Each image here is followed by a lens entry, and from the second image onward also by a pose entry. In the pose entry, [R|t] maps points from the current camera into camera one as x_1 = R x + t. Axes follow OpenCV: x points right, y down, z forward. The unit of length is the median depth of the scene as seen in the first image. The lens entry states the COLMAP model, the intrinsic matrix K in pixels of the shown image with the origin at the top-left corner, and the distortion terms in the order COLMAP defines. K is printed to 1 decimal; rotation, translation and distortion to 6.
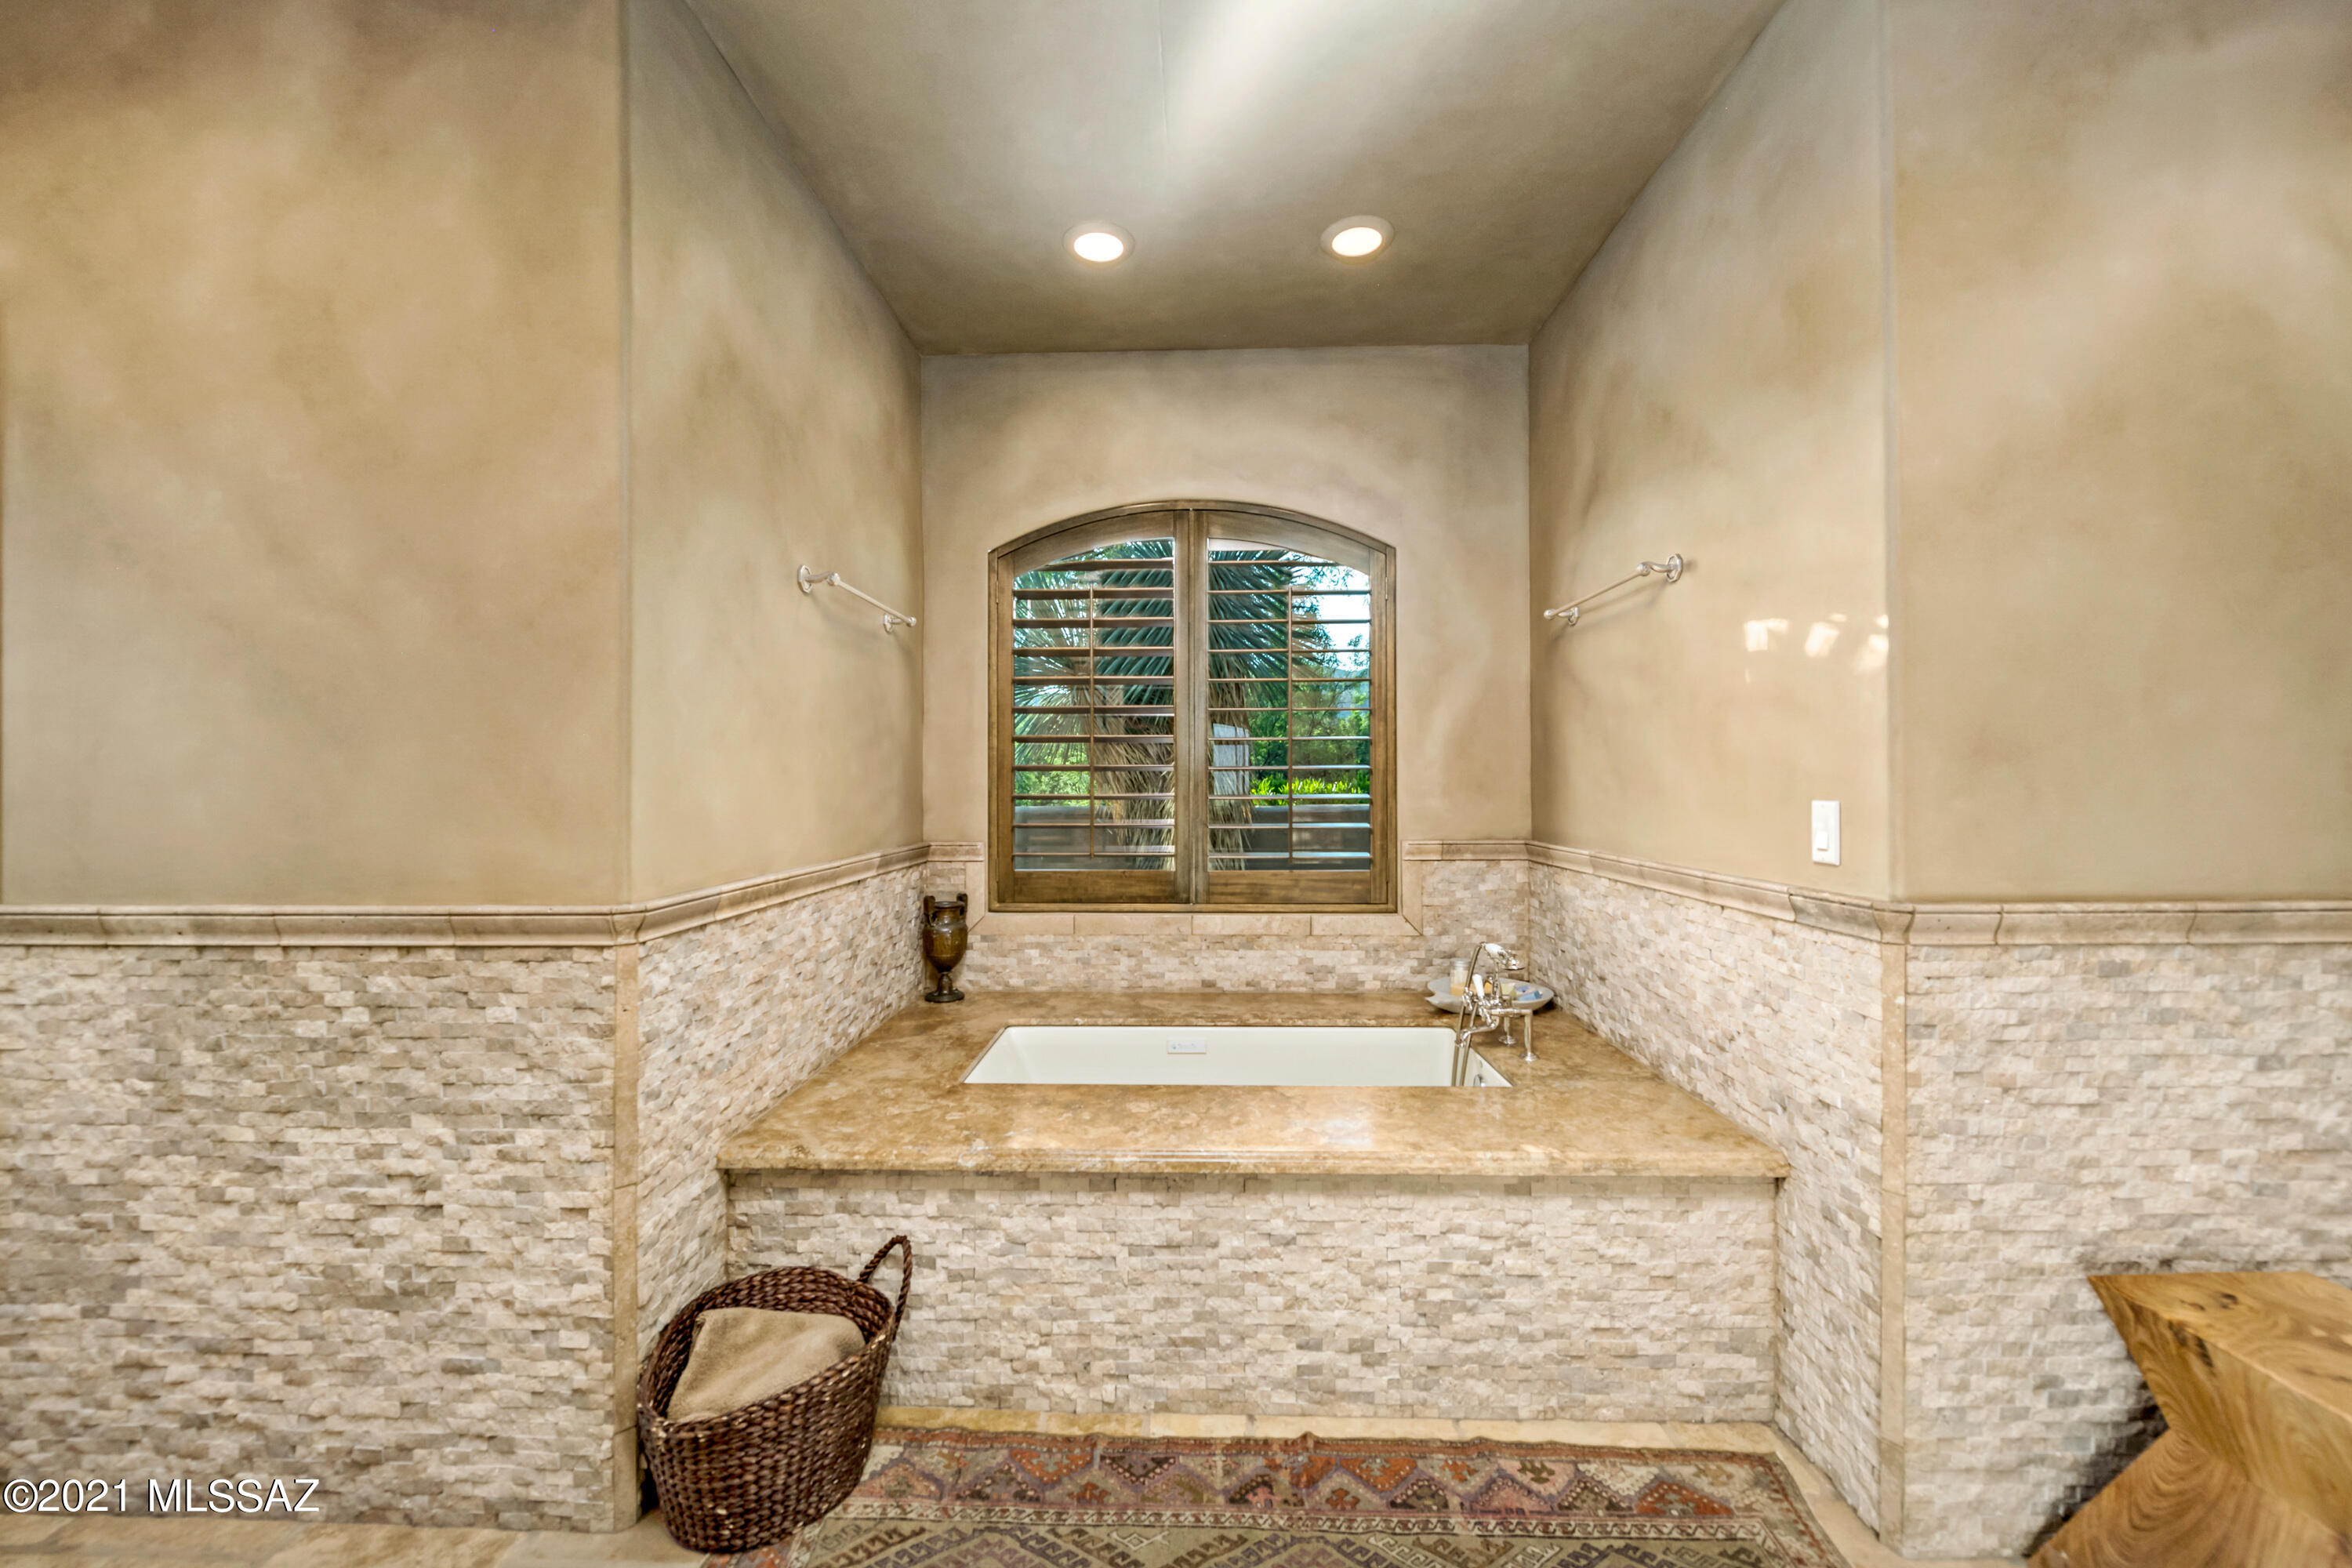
lens RADIAL K [[926.1, 0, 1173.6], [0, 926.1, 790.1], [0, 0, 1]] dist [-0.010273, -0.000136]
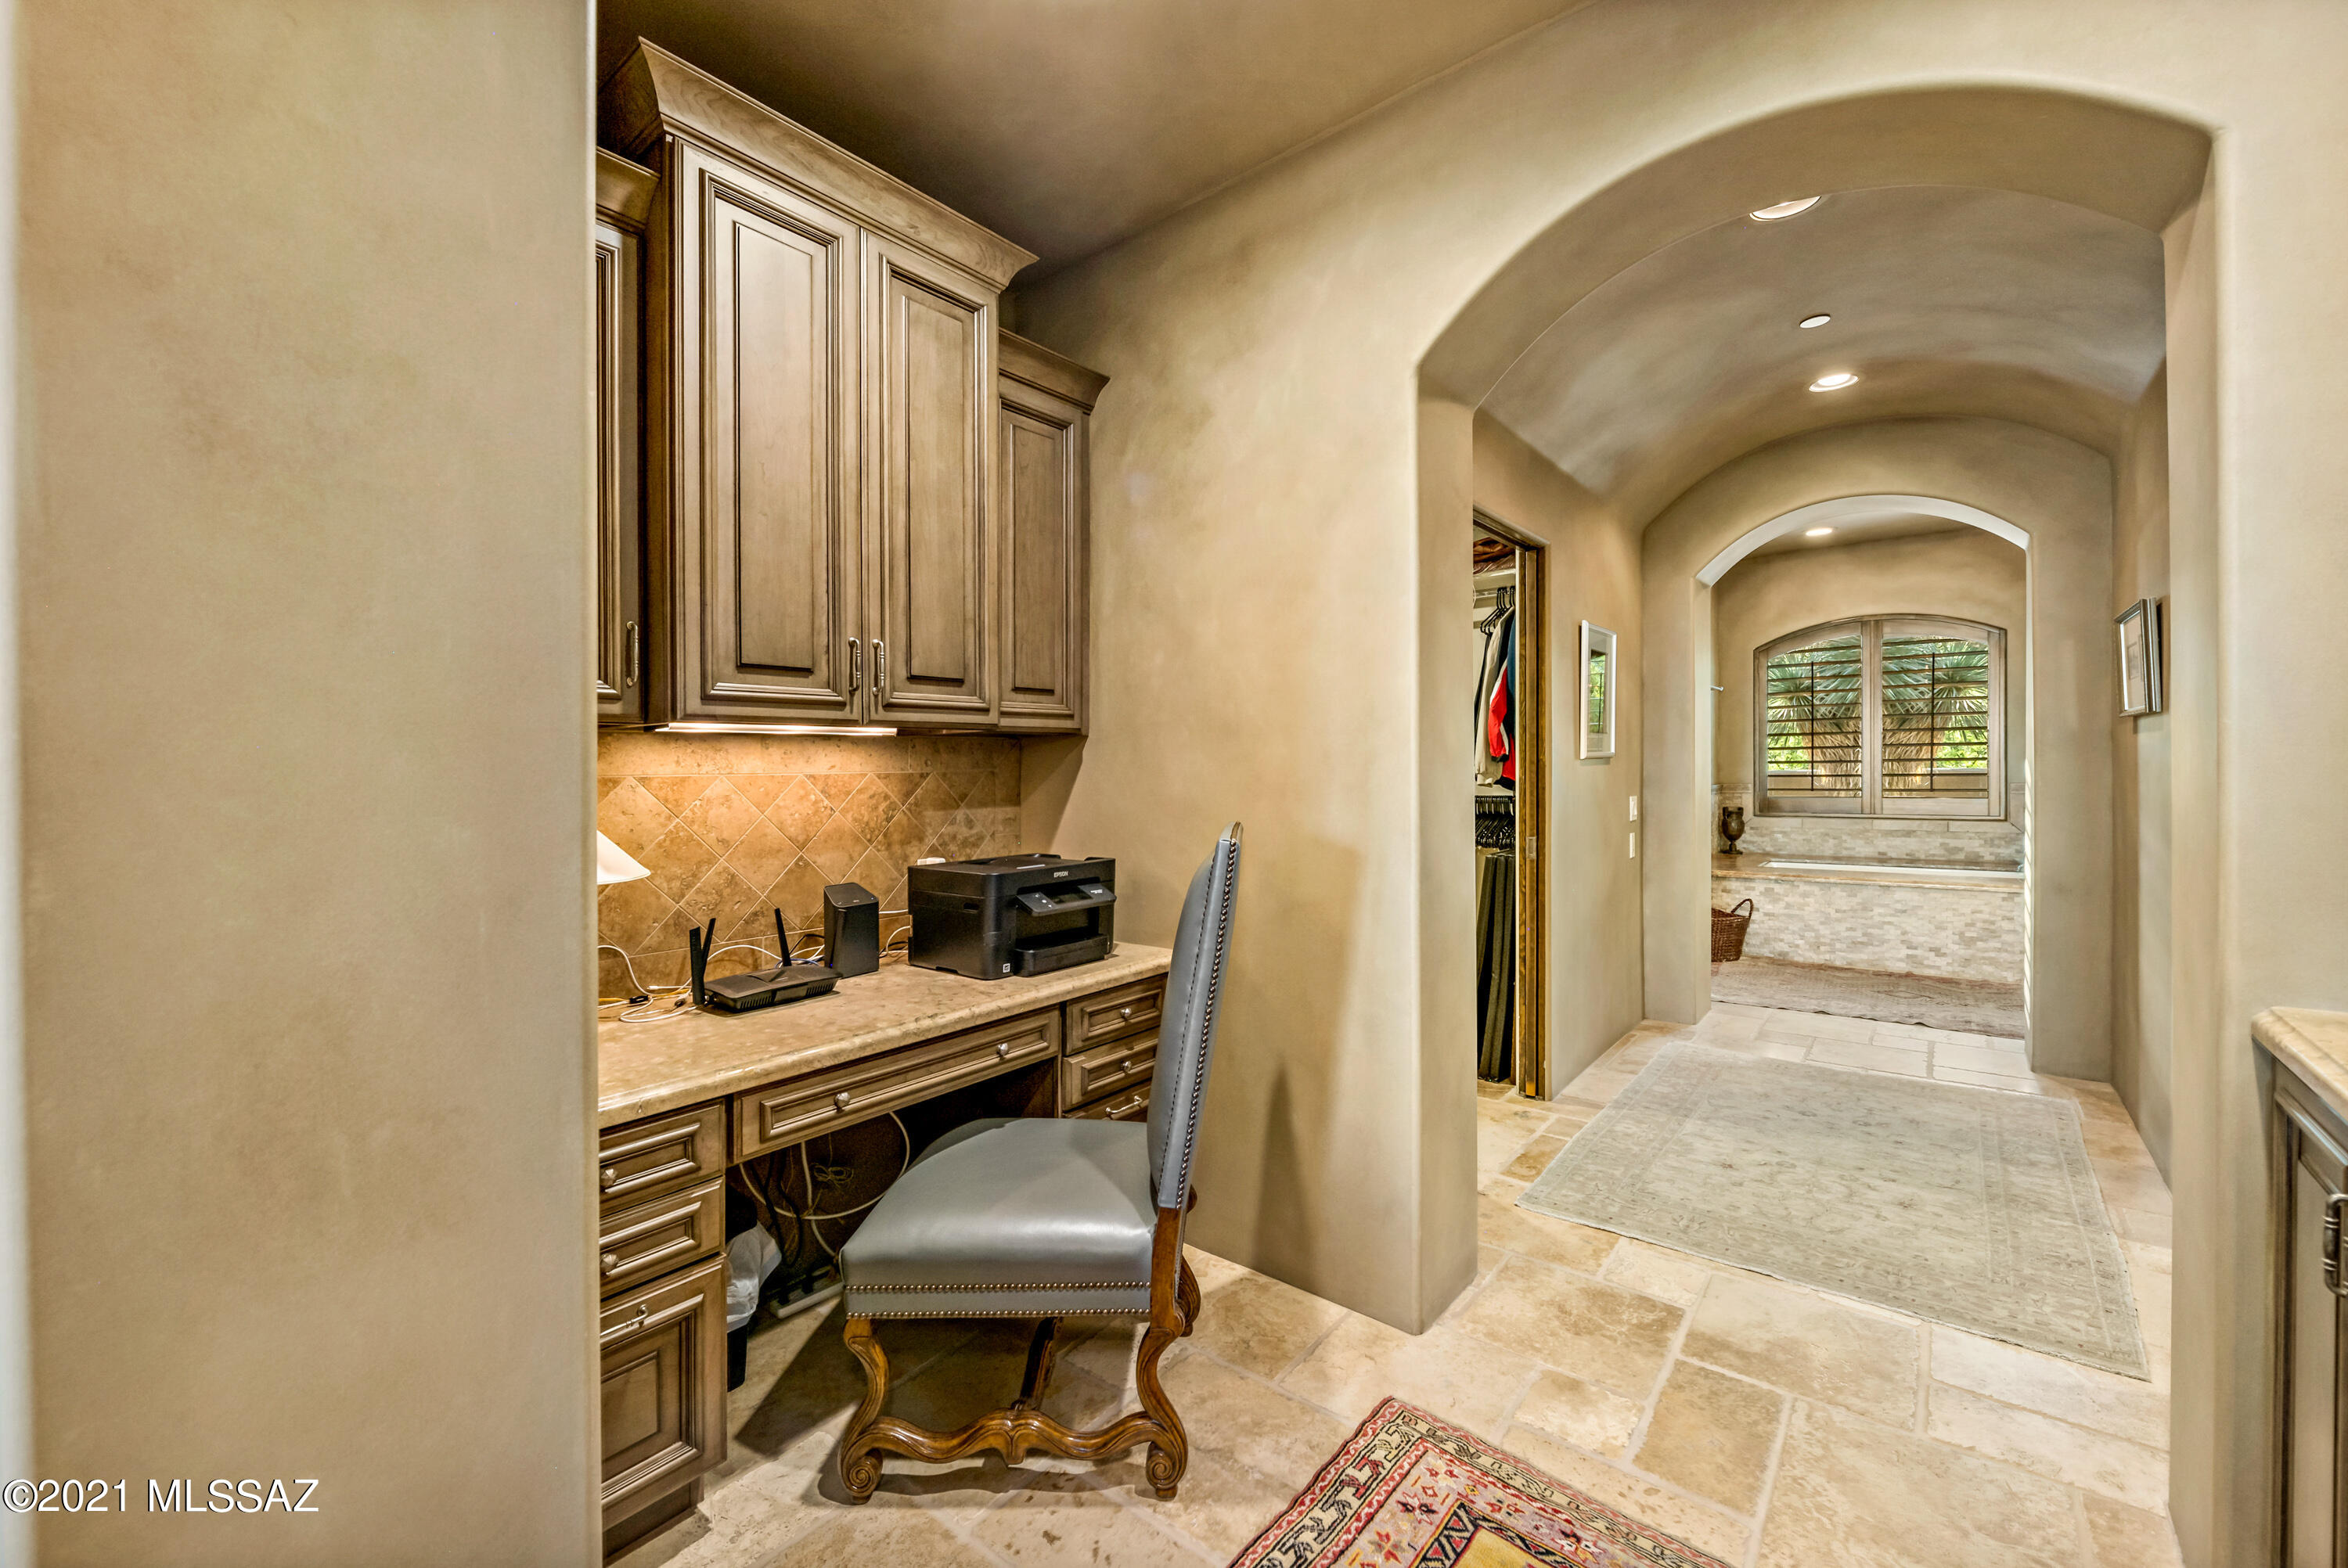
lens RADIAL K [[924.4, 0, 1148.3], [0, 924.4, 780.8], [0, 0, 1]] dist [-0.010273, -0.000136]
pose [[0.775920, 0.001971, -0.630828, 0.059854], [0.007470, 0.999896, 0.012312, 0.012626], [0.630787, -0.014265, 0.775825, -1.605588]]
